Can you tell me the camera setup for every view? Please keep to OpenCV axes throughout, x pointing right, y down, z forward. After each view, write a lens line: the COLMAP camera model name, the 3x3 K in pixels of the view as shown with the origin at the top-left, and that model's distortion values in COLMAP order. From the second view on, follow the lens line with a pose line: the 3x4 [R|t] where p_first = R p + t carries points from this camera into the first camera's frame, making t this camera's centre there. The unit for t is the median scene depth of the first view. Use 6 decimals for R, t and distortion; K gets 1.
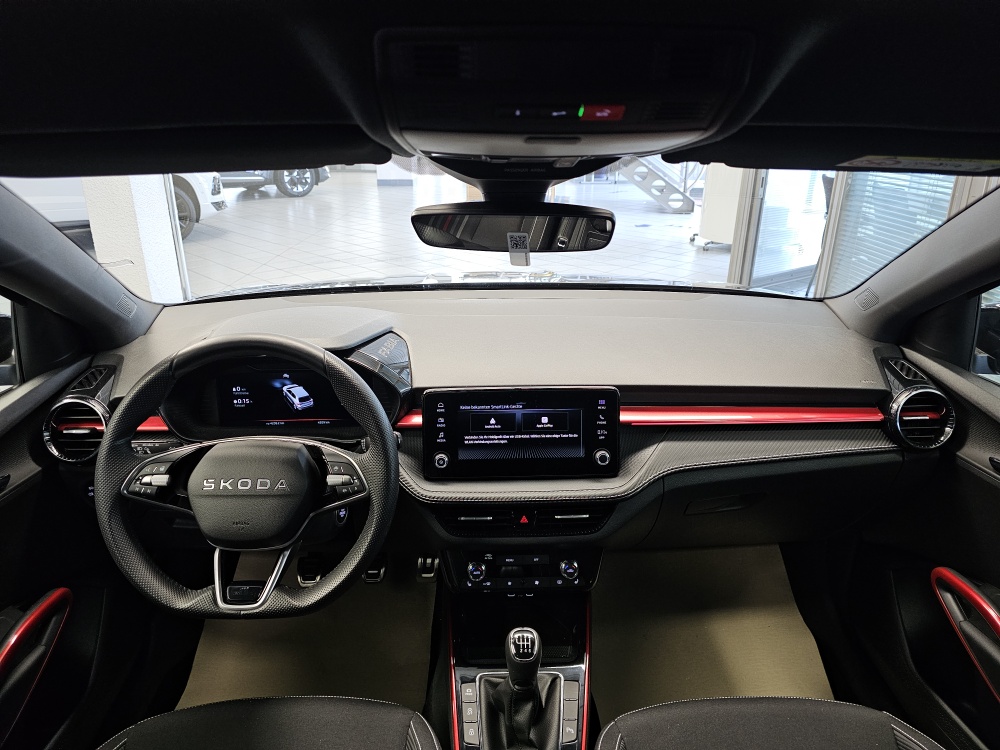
lens RADIAL K [[682.2, 0, 509.6], [0, 682.2, 366.9], [0, 0, 1]] dist [0.064826, -0.069039]
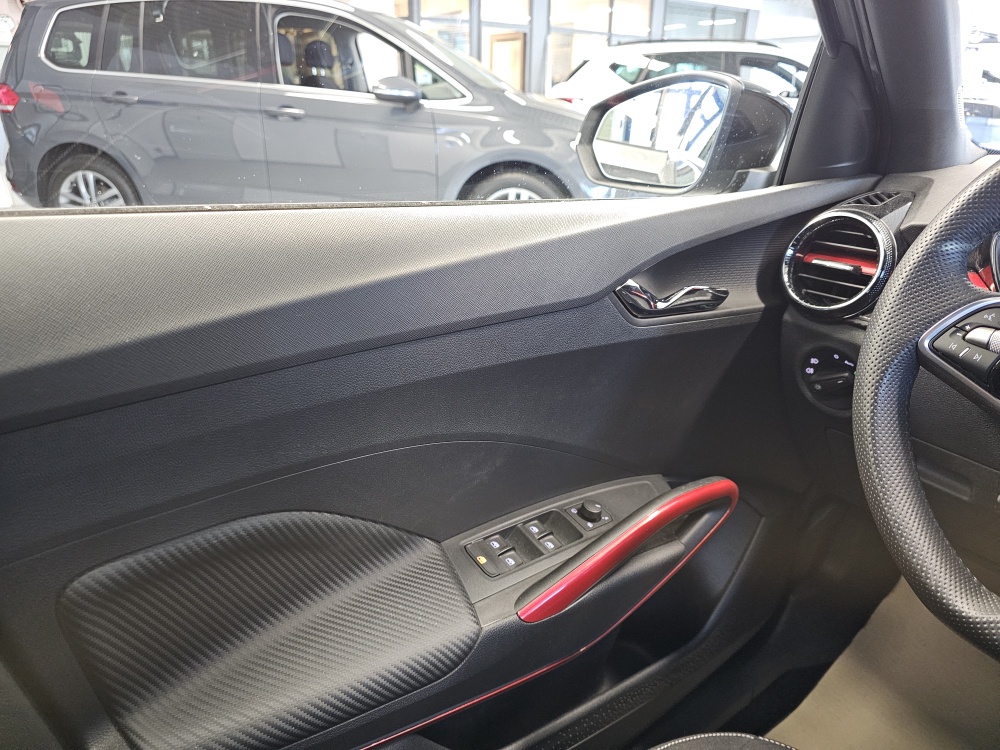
lens RADIAL K [[682.2, 0, 501.8], [0, 682.2, 375.4], [0, 0, 1]] dist [0.064826, -0.069039]
pose [[0.592071, 0.301222, -0.747473, -0.306688], [-0.297172, 0.943760, 0.144934, 0.189423], [0.749093, 0.136317, 0.648288, 0.384099]]
